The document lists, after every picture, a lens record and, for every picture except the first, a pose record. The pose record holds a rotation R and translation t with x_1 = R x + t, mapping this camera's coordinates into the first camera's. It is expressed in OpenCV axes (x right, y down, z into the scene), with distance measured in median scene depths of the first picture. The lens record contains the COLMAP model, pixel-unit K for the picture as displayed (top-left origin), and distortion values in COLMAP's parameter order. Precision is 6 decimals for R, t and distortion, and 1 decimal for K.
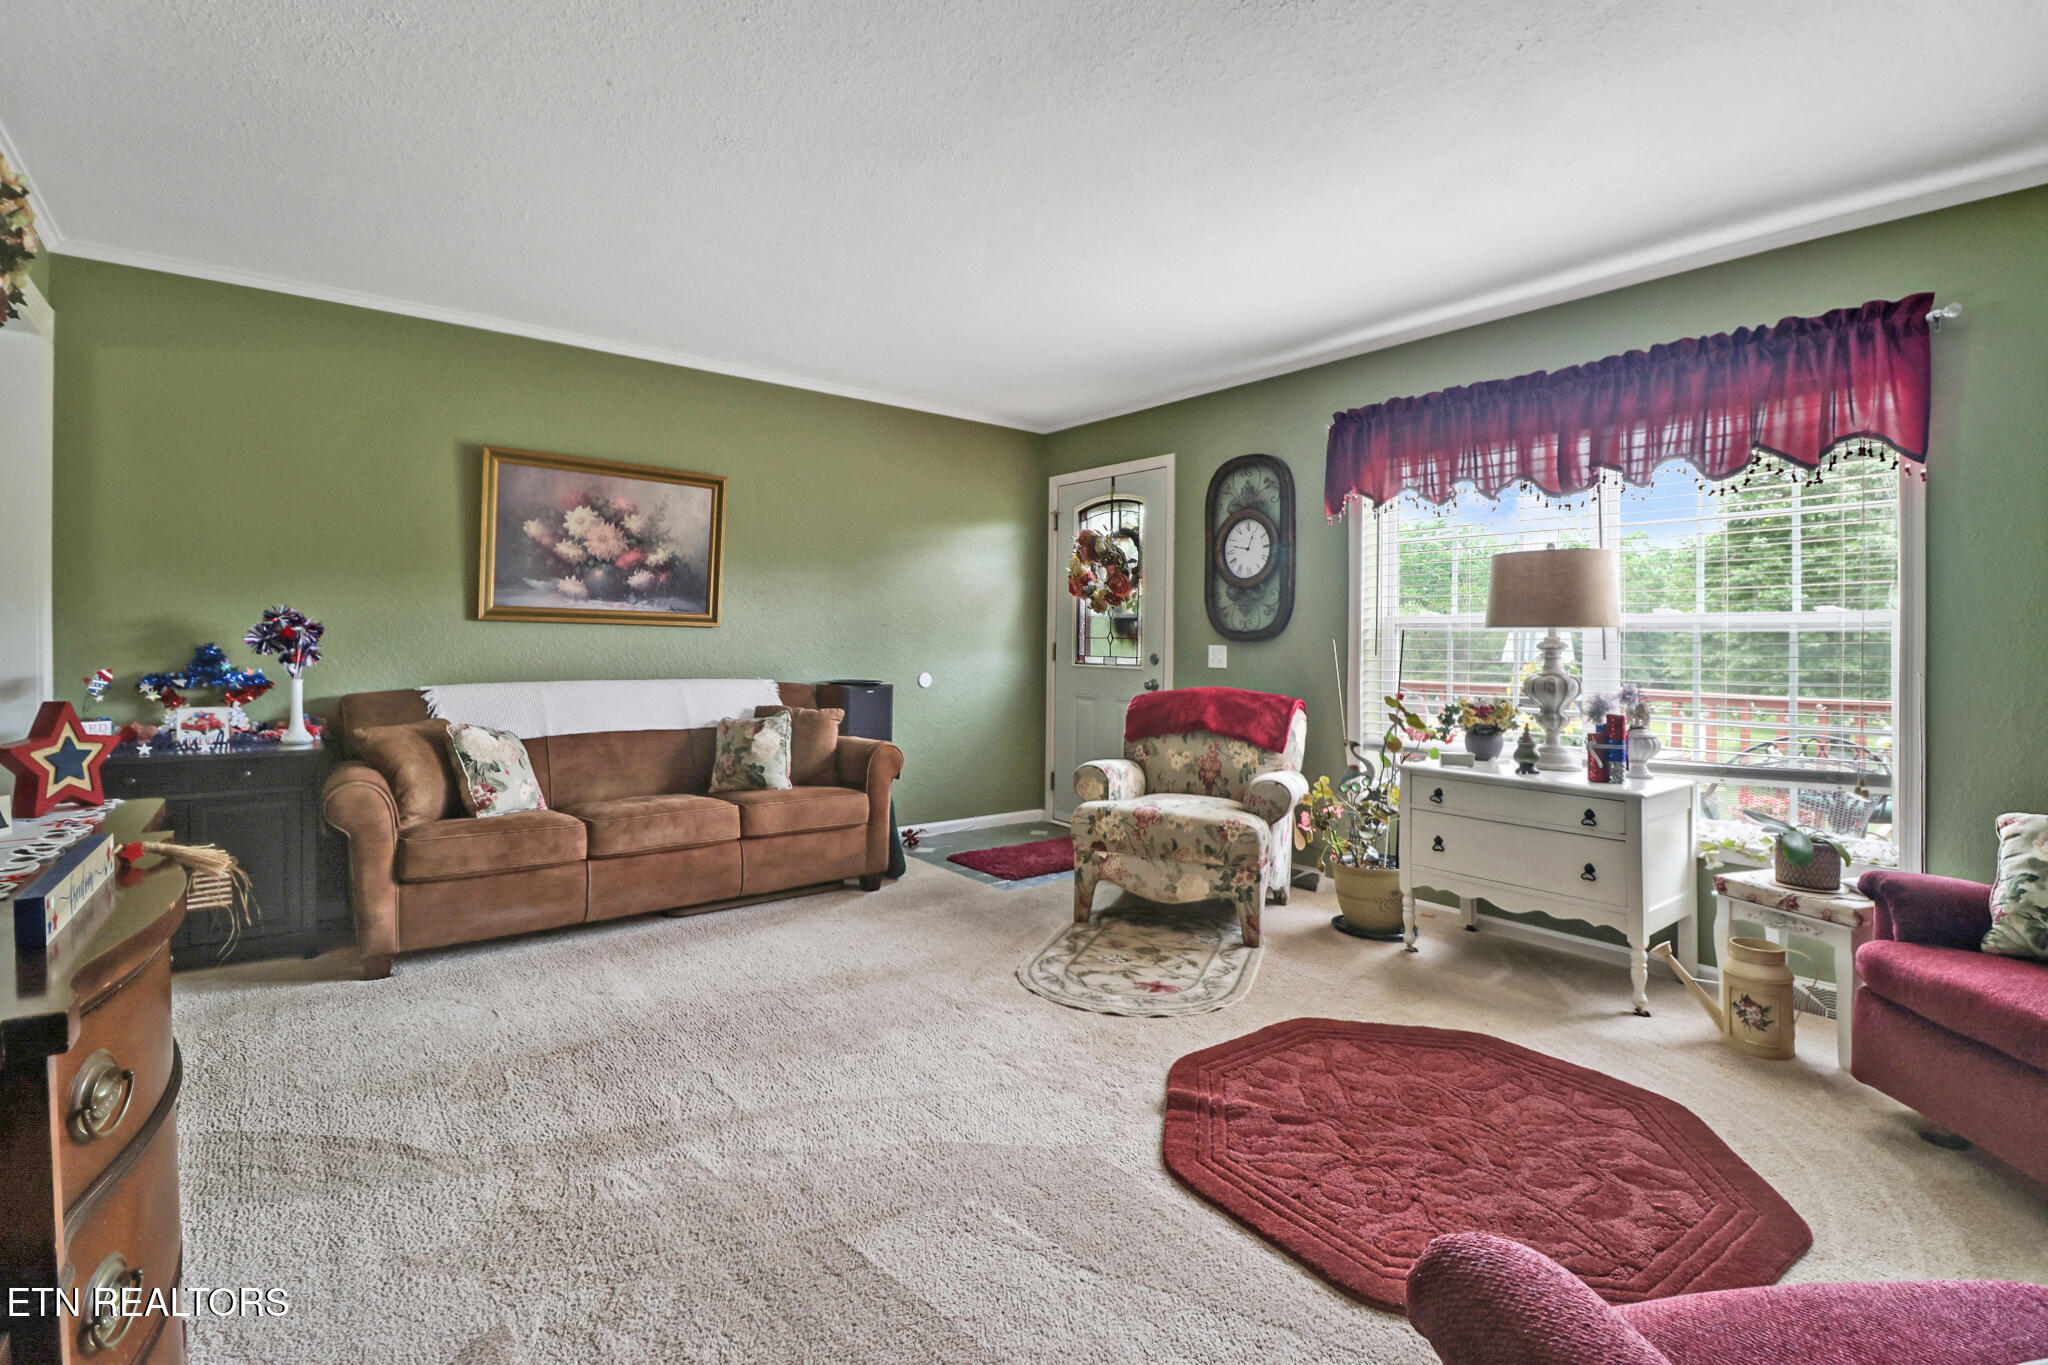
lens RADIAL K [[946.2, 0, 1019.2], [0, 946.2, 649.3], [0, 0, 1]] dist [0.003289, -0.001960]
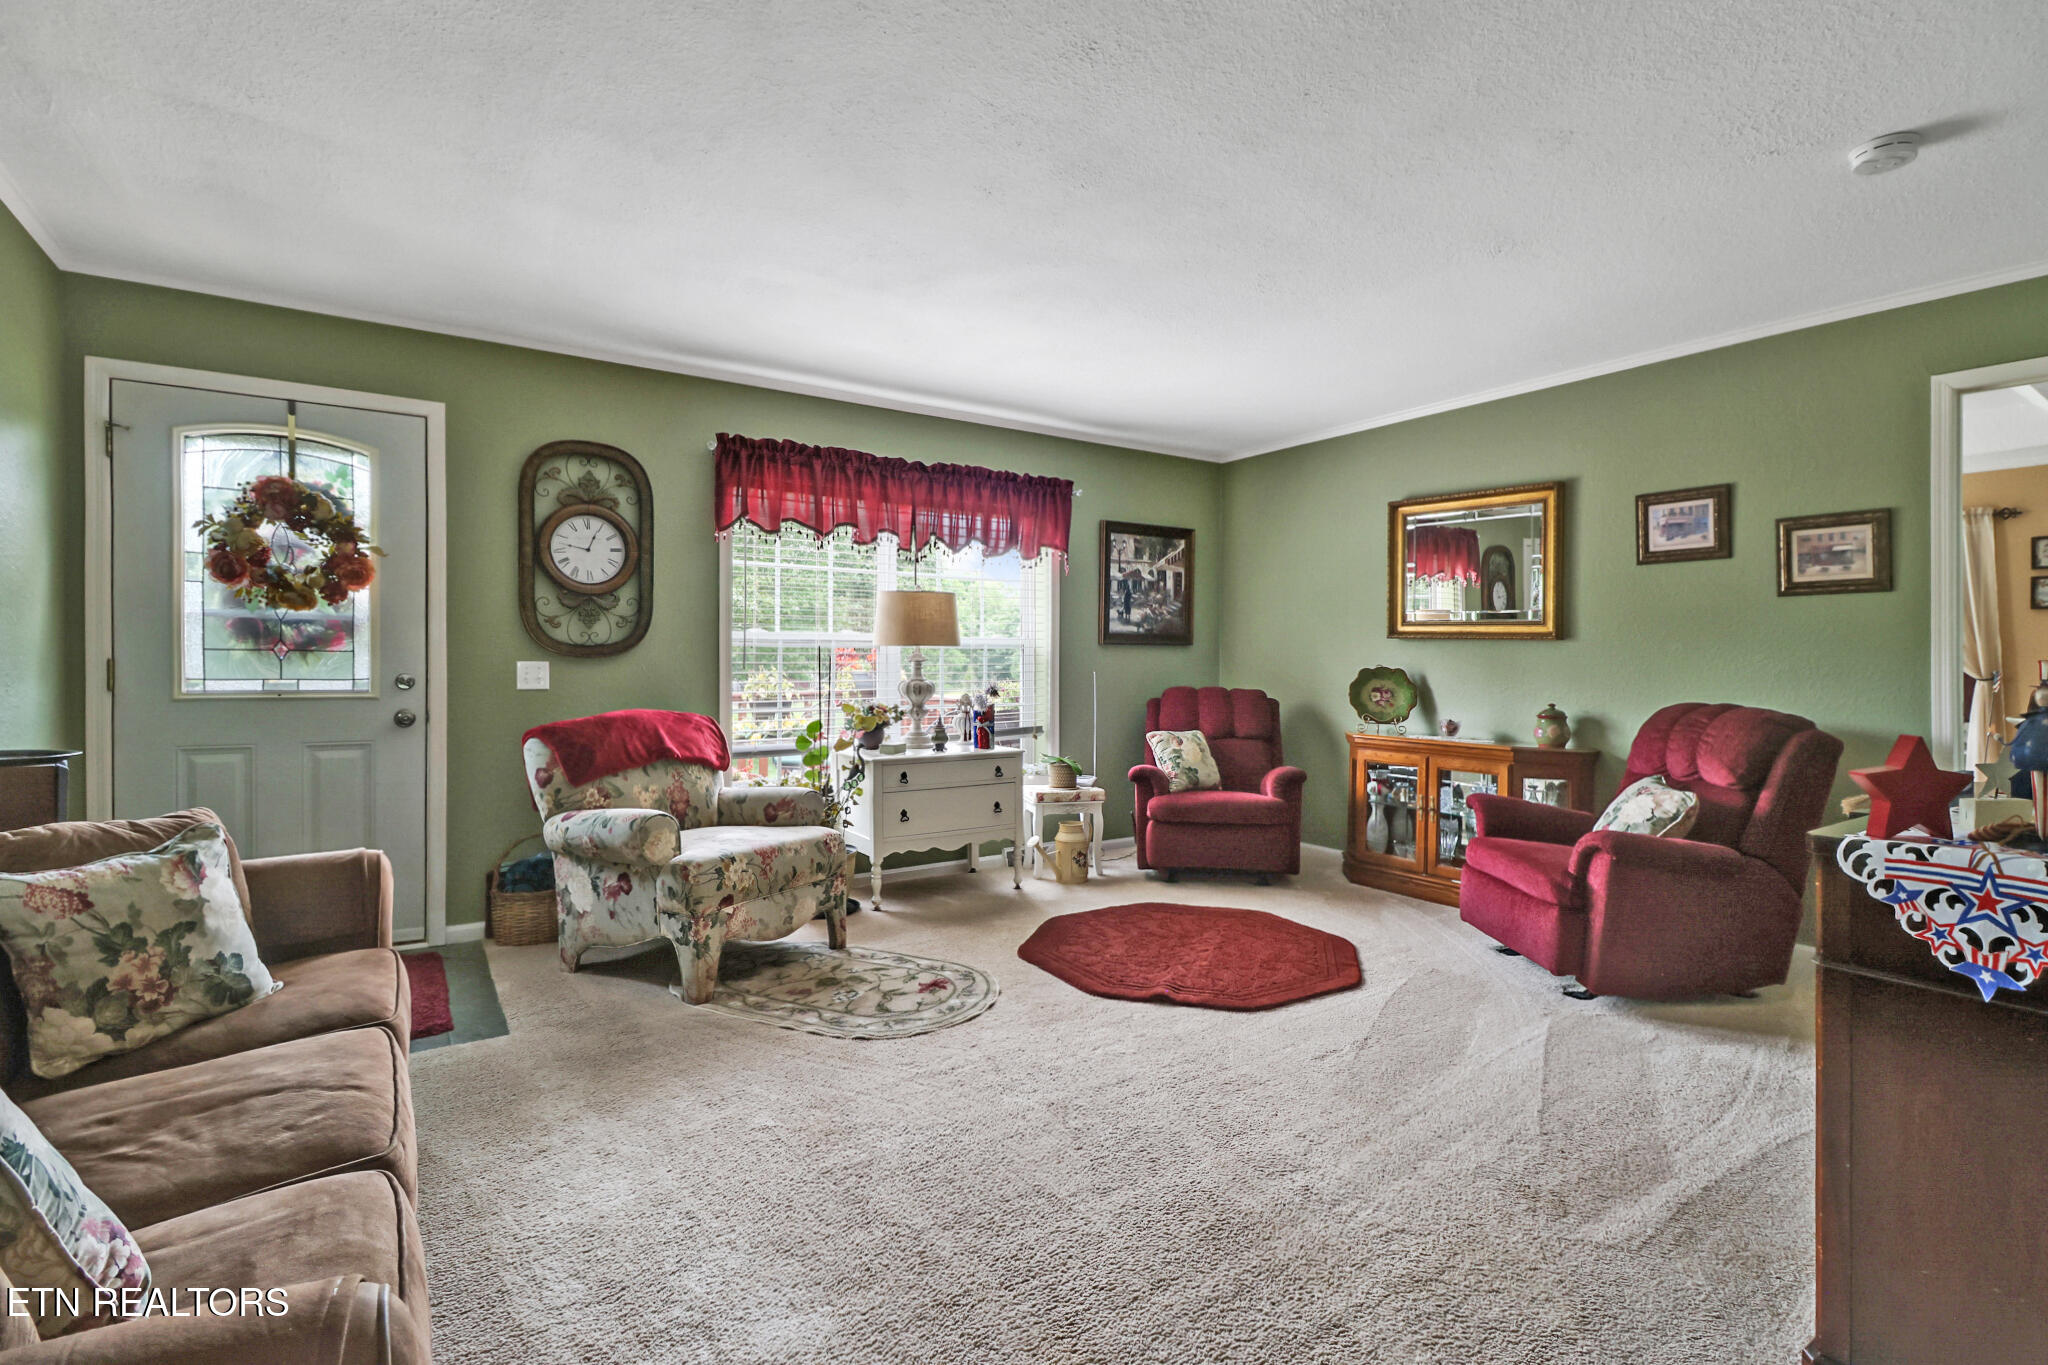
lens RADIAL K [[946.2, 0, 1042.7], [0, 946.2, 646.7], [0, 0, 1]] dist [0.003289, -0.001960]
pose [[0.075381, 0.002836, 0.997151, -0.784192], [0.005349, 0.999980, -0.003249, -0.016293], [-0.997140, 0.005578, 0.075365, 0.691387]]
